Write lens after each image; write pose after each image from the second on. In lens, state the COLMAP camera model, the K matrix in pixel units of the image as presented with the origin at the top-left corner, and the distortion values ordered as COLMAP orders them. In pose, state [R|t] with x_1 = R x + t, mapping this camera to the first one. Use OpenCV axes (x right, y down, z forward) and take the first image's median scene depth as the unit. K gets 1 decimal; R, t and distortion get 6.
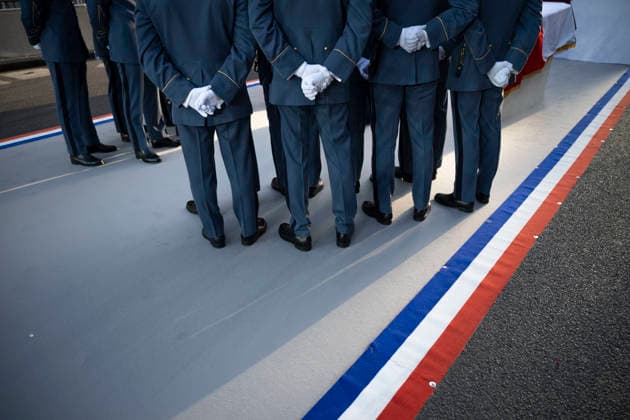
lens RADIAL K [[436.6, 0, 315.0], [0, 436.6, 210.0], [0, 0, 1]] dist [0.001702, 0.003483]
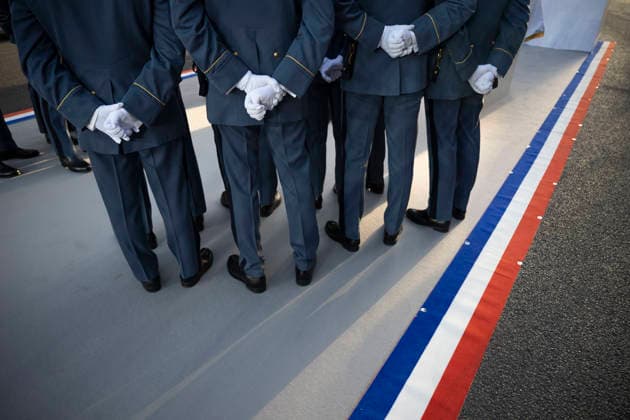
lens RADIAL K [[436.6, 0, 315.0], [0, 436.6, 210.0], [0, 0, 1]] dist [0.001702, 0.003483]
pose [[0.996312, -0.019801, 0.083493, 0.018878], [0.016277, 0.998956, 0.042678, -0.098151], [-0.084251, -0.041161, 0.995594, 0.165301]]
